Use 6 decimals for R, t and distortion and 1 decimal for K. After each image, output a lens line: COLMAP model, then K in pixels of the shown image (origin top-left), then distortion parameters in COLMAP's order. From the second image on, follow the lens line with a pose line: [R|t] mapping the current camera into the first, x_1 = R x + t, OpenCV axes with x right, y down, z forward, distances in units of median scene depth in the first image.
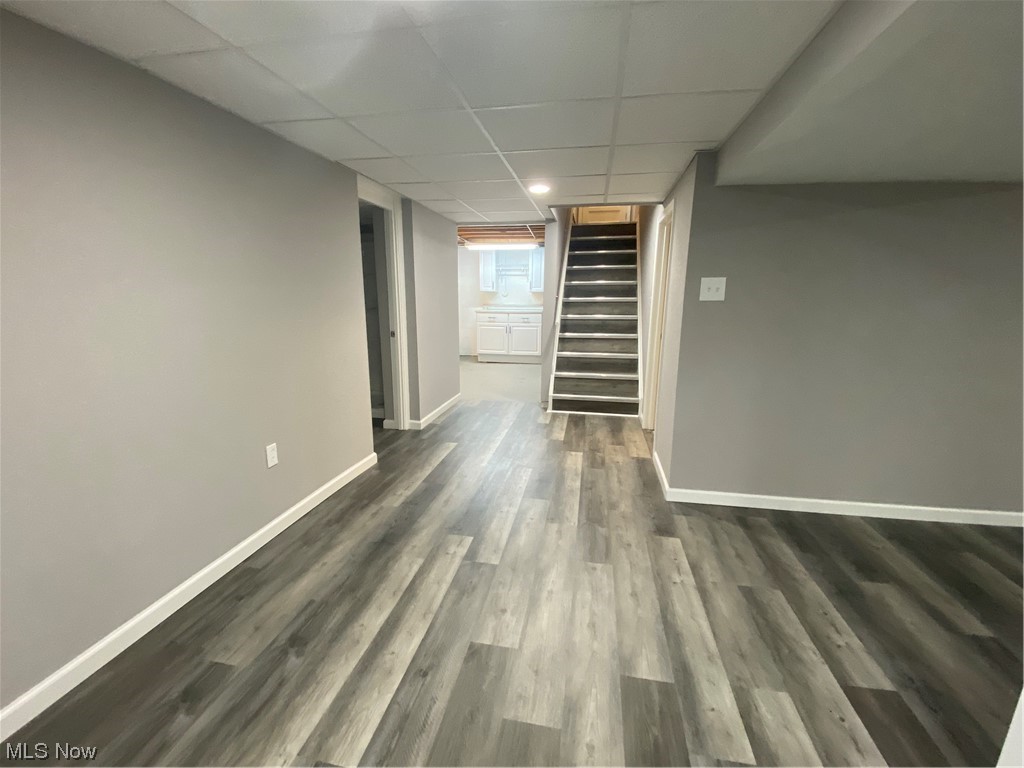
lens RADIAL K [[446.2, 0, 512.2], [0, 446.2, 388.1], [0, 0, 1]] dist [-0.013936, -0.002309]
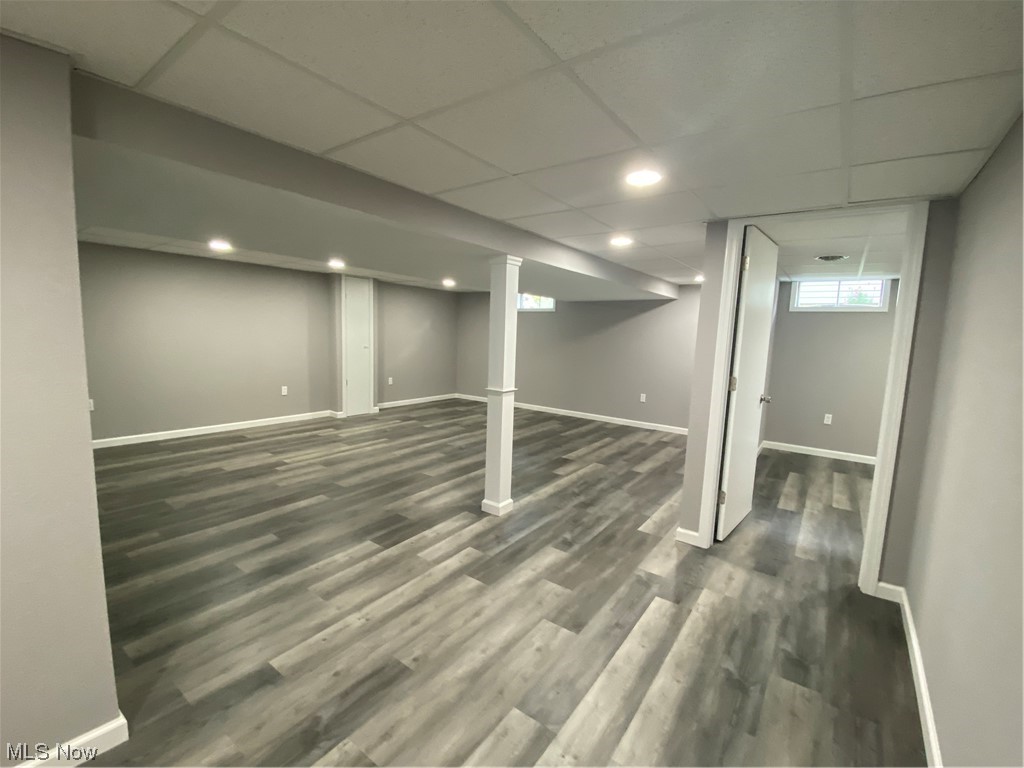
lens RADIAL K [[446.2, 0, 509.5], [0, 446.2, 384.5], [0, 0, 1]] dist [-0.013936, -0.002309]
pose [[-0.900224, -0.091734, 0.425655, -0.336731], [0.049455, 0.949689, 0.309264, -0.403902], [-0.432610, 0.299458, -0.850396, 1.699908]]
